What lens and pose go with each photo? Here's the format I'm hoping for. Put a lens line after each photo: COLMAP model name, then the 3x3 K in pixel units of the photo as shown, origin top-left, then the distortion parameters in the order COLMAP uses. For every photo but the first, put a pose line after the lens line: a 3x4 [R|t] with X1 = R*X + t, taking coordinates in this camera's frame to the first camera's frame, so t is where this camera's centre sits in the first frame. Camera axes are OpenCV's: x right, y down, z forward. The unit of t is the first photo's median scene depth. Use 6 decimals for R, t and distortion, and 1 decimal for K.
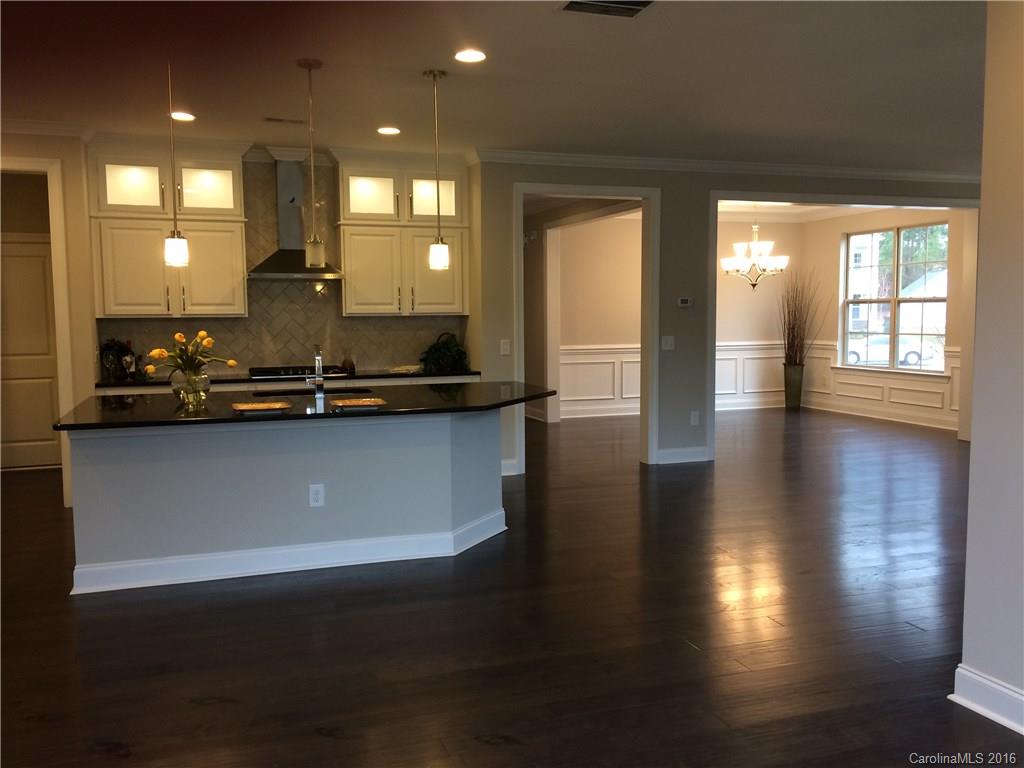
lens RADIAL K [[874.9, 0, 513.9], [0, 874.9, 376.2], [0, 0, 1]] dist [0.078609, -0.104535]
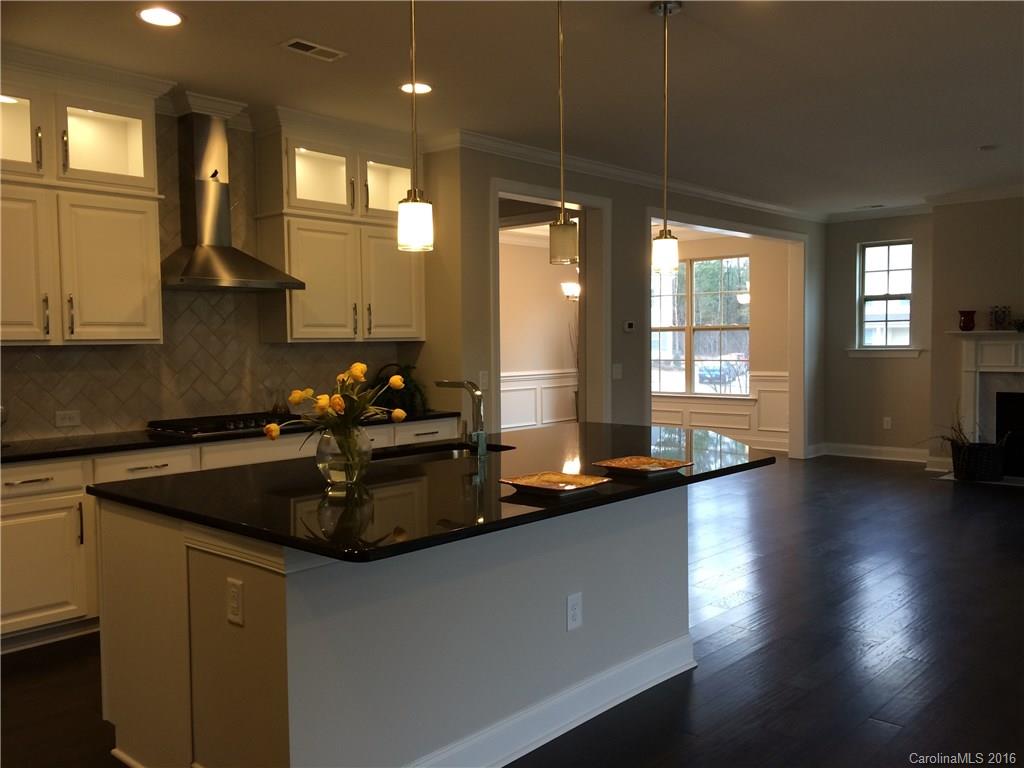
lens RADIAL K [[874.9, 0, 512.6], [0, 874.9, 382.5], [0, 0, 1]] dist [0.078609, -0.104535]
pose [[0.880731, -0.024933, 0.472959, -0.270767], [0.038846, 0.999052, -0.019671, -0.010933], [-0.472020, 0.035698, 0.880865, 0.209118]]
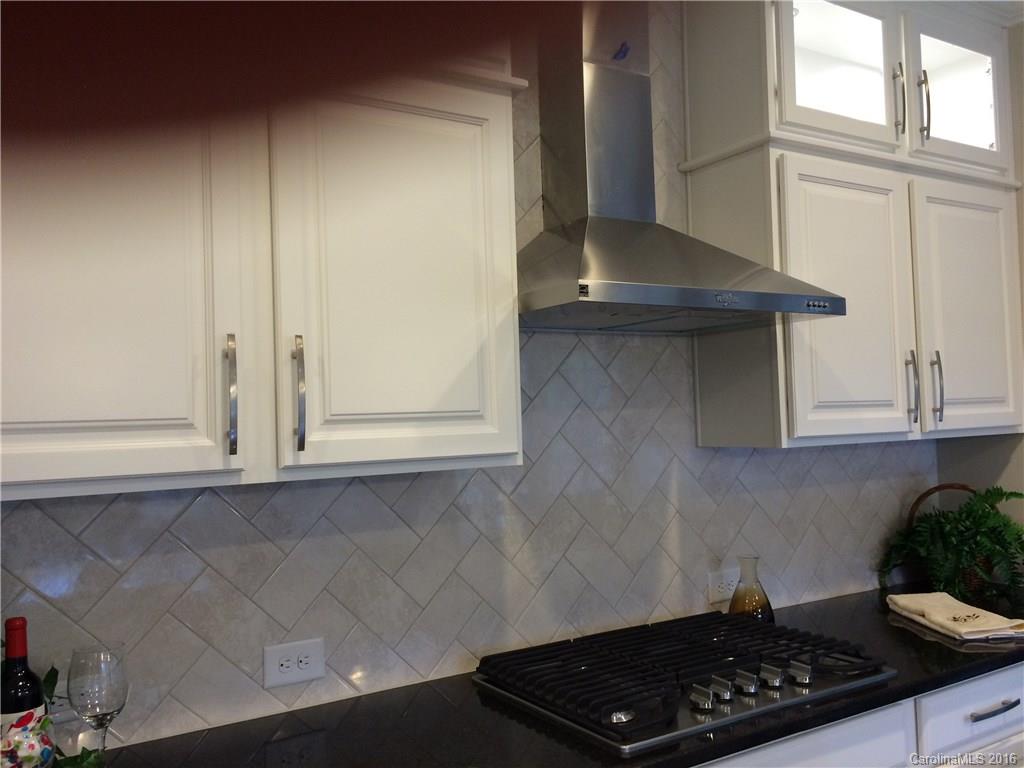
lens RADIAL K [[874.9, 0, 504.9], [0, 874.9, 379.8], [0, 0, 1]] dist [0.078609, -0.104535]
pose [[0.976594, -0.012772, 0.214709, -0.253151], [0.038086, 0.992730, -0.114177, -0.044481], [-0.211690, 0.119682, 0.969981, 0.532806]]
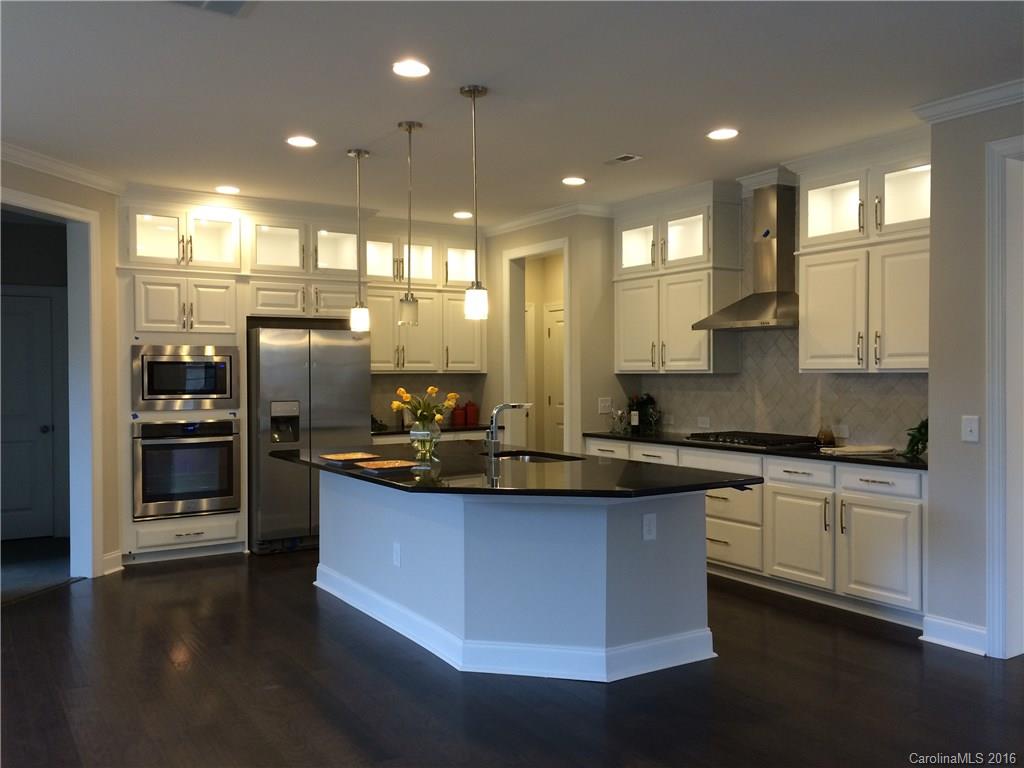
lens RADIAL K [[874.9, 0, 517.0], [0, 874.9, 379.7], [0, 0, 1]] dist [0.078609, -0.104535]
pose [[0.233034, 0.015007, -0.972353, 0.363821], [-0.066954, 0.997756, -0.000647, -0.033016], [0.970161, 0.065254, 0.233516, 0.421741]]
